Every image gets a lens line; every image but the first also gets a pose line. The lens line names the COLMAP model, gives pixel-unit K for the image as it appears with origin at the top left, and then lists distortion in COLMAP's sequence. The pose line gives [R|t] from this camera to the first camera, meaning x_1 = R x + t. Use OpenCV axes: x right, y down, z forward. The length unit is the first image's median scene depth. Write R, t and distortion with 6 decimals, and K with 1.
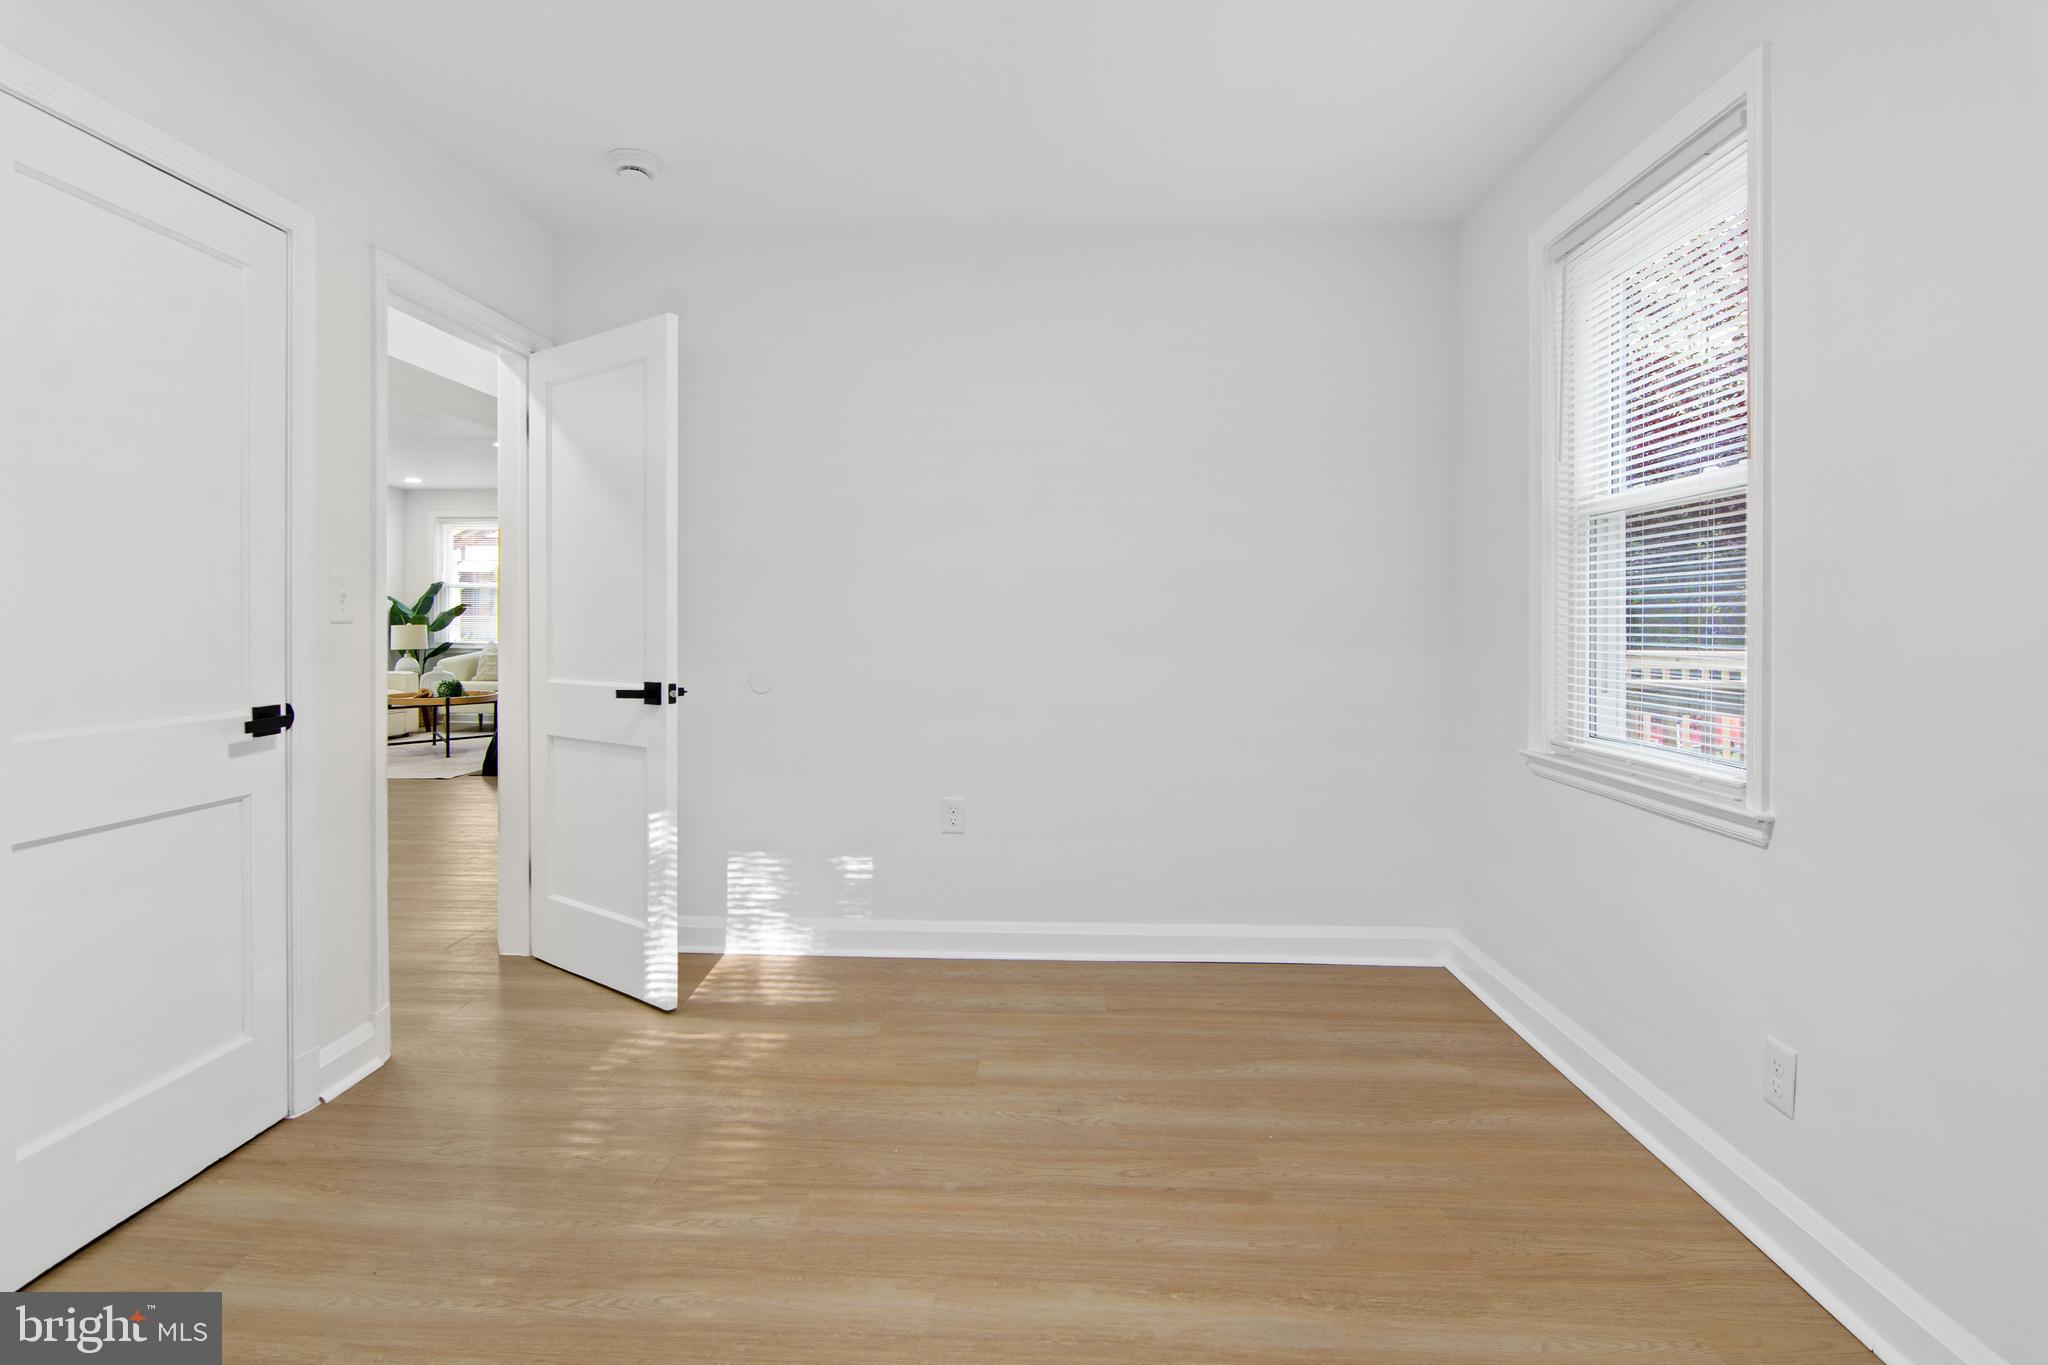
lens RADIAL K [[1017.5, 0, 992.5], [0, 1017.5, 630.8], [0, 0, 1]] dist [-0.002677, -0.006799]
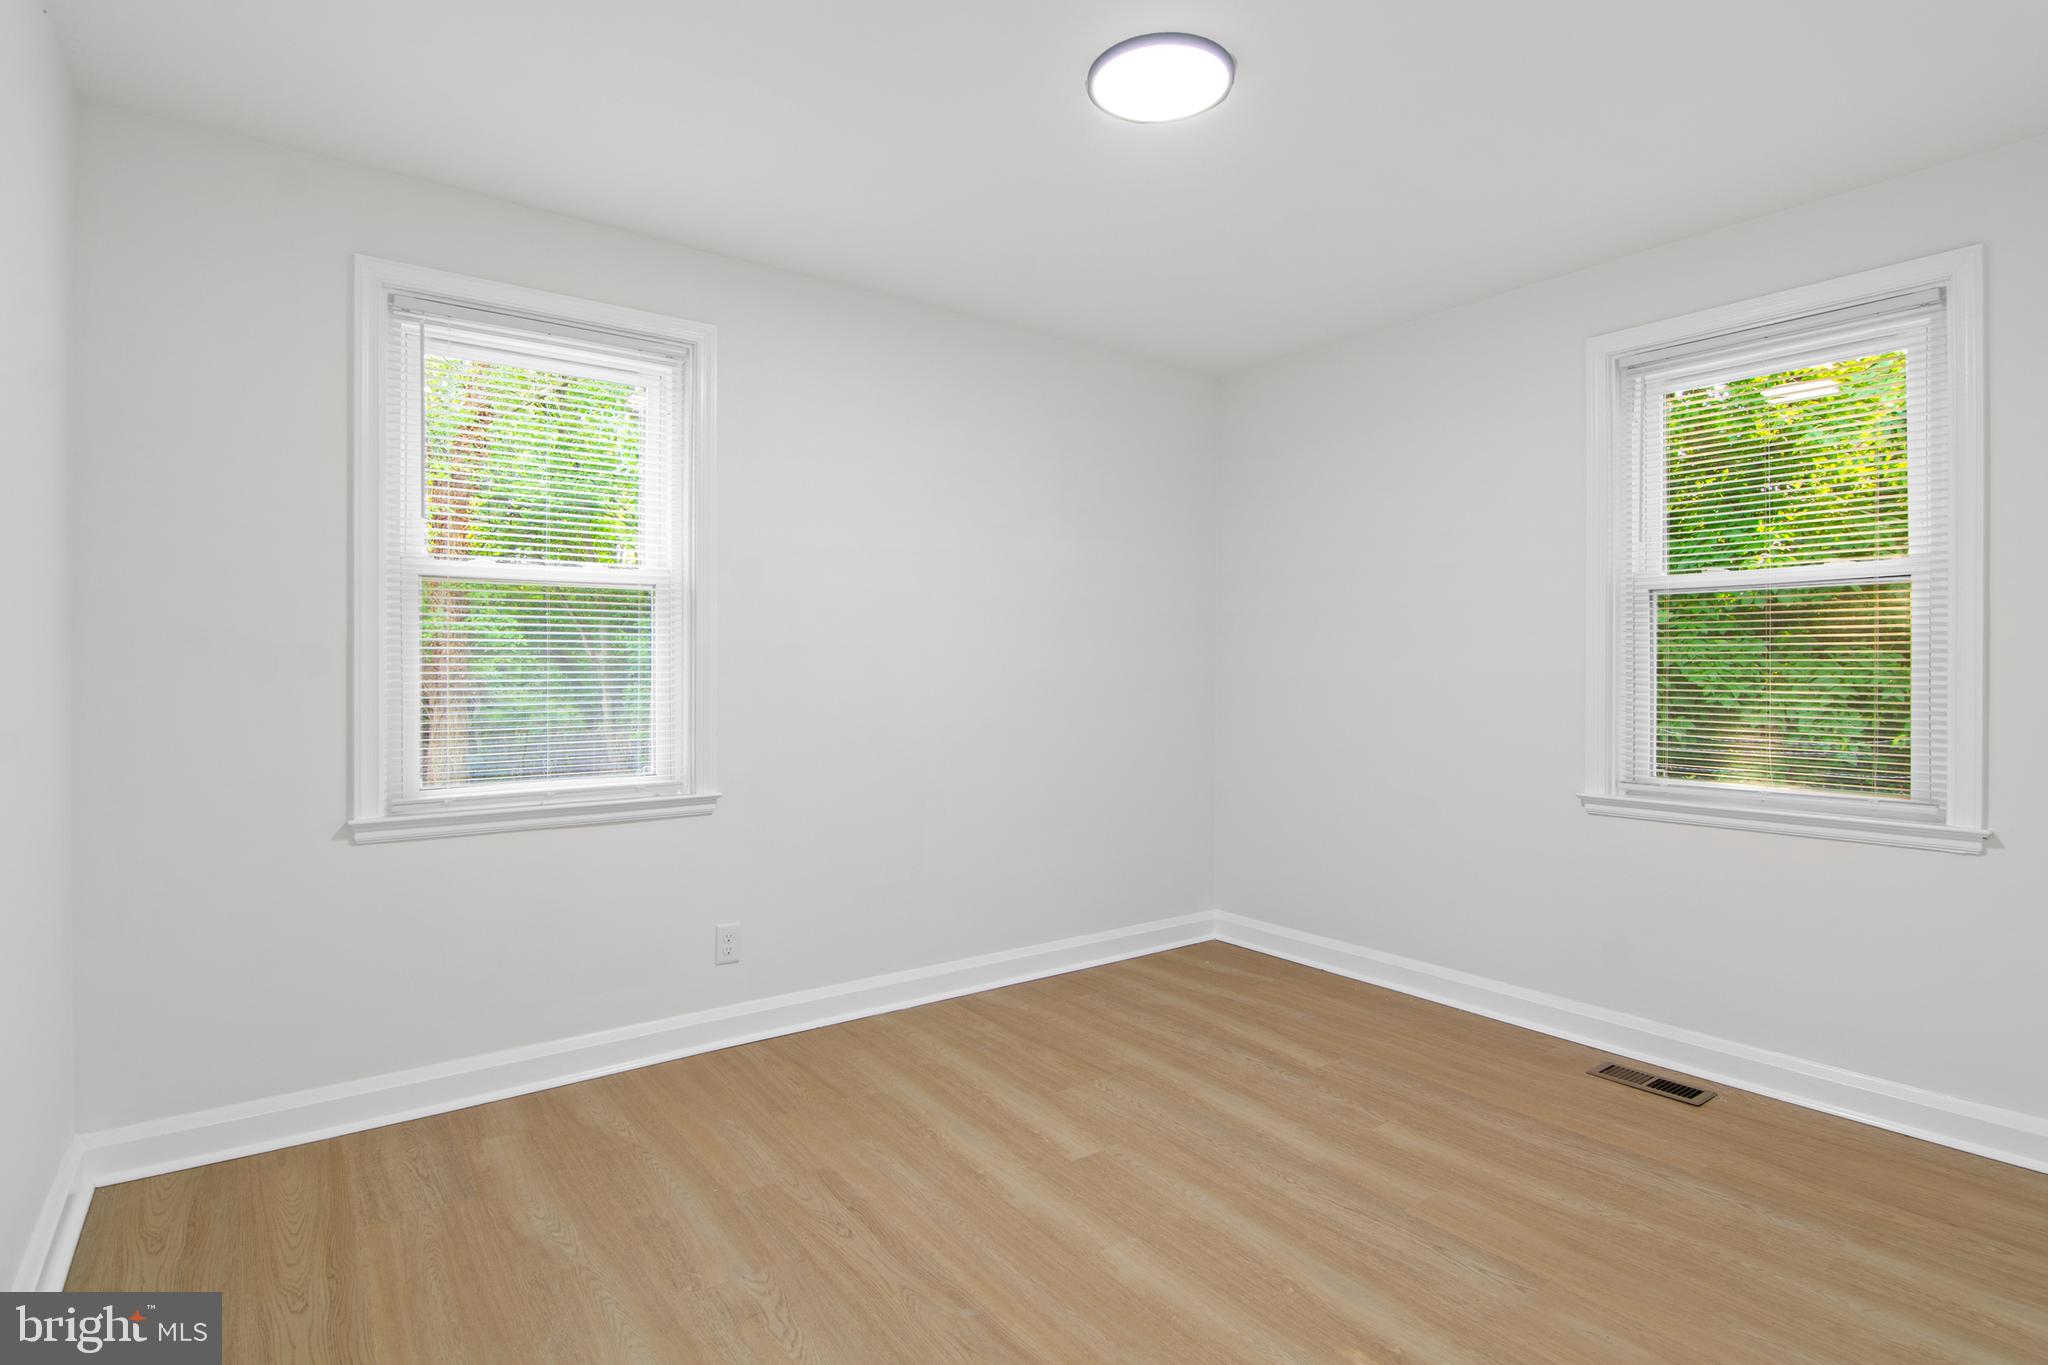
lens RADIAL K [[1017.5, 0, 1023.0], [0, 1017.5, 673.3], [0, 0, 1]] dist [-0.002677, -0.006799]
pose [[-0.644418, -0.013192, 0.764560, -0.764161], [0.005503, 0.999745, 0.021888, -0.045870], [-0.764654, 0.018312, -0.644181, 1.543627]]
